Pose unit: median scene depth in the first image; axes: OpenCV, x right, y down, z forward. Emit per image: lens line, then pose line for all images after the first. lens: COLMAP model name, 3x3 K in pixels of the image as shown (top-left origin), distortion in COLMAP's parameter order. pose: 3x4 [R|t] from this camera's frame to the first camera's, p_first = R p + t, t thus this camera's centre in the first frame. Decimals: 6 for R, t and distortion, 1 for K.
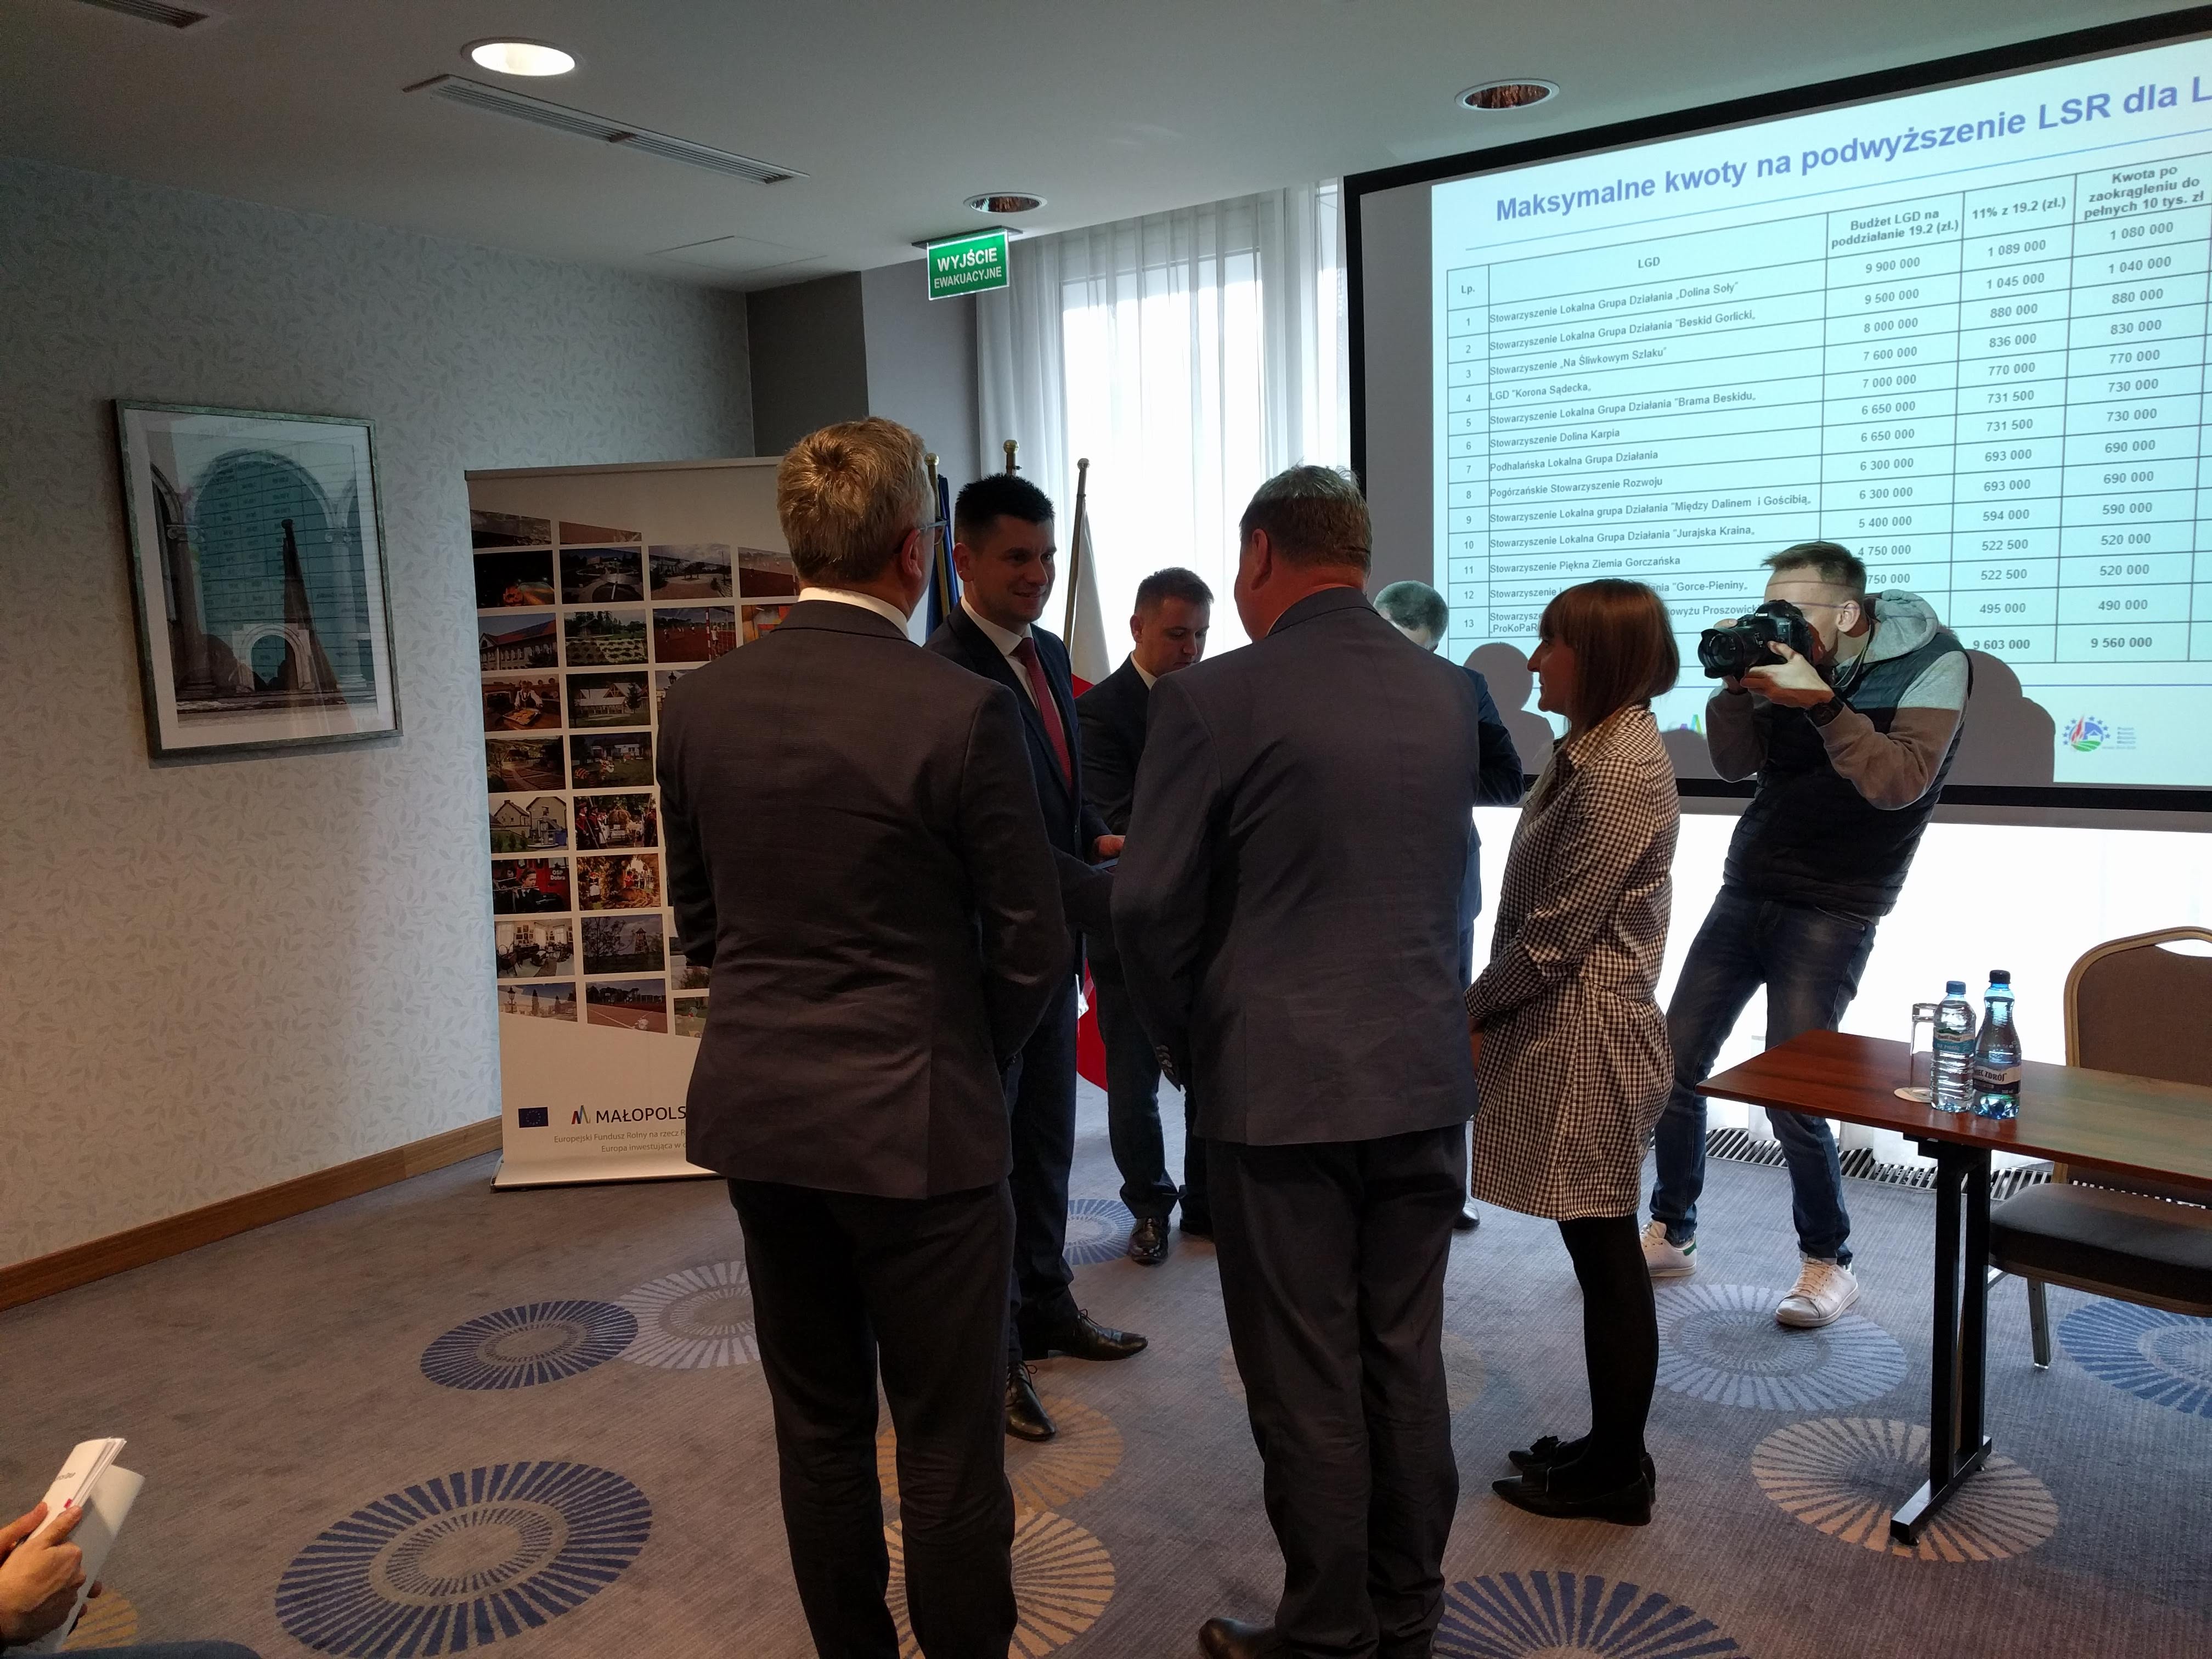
lens RADIAL K [[1671.9, 0, 1106.0], [0, 1671.9, 829.5], [0, 0, 1]] dist [-0.011739, 0.031442]
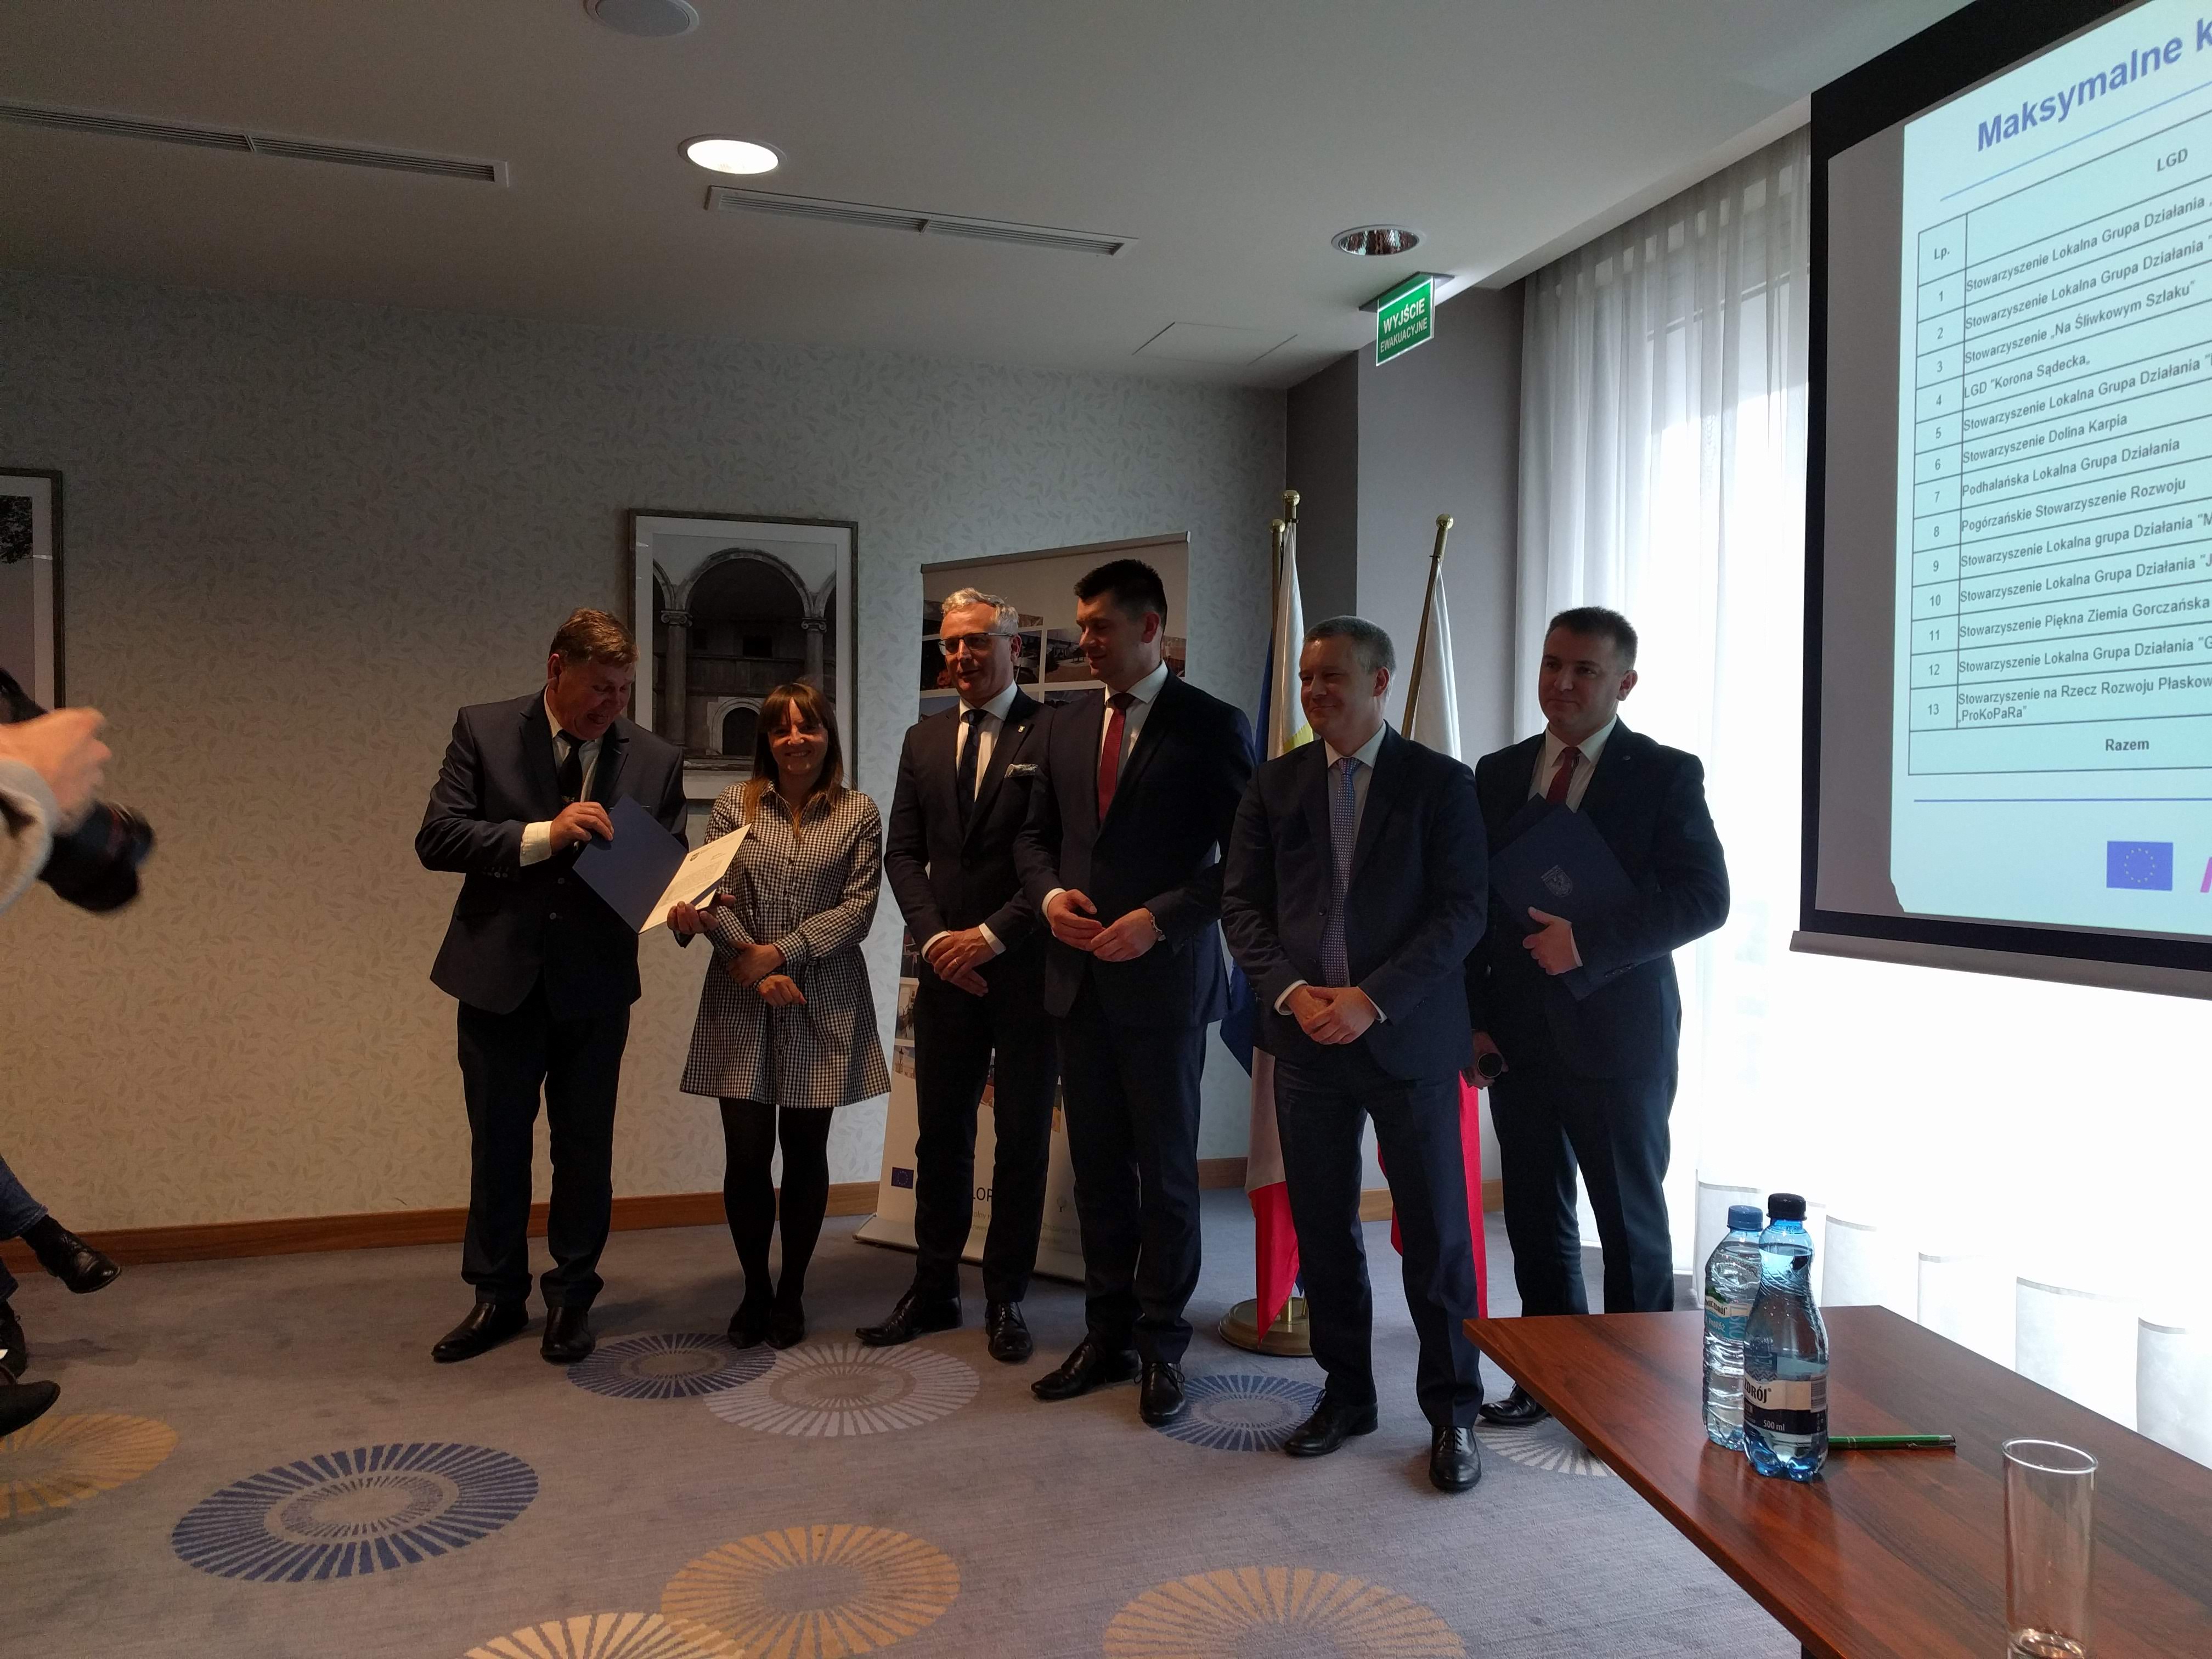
lens RADIAL K [[1671.9, 0, 1106.0], [0, 1671.9, 829.5], [0, 0, 1]] dist [-0.011739, 0.031442]
pose [[0.797980, 0.049183, -0.600674, 0.386502], [-0.112829, 0.991235, -0.068729, 0.016962], [0.592029, 0.122618, 0.796534, 0.242619]]
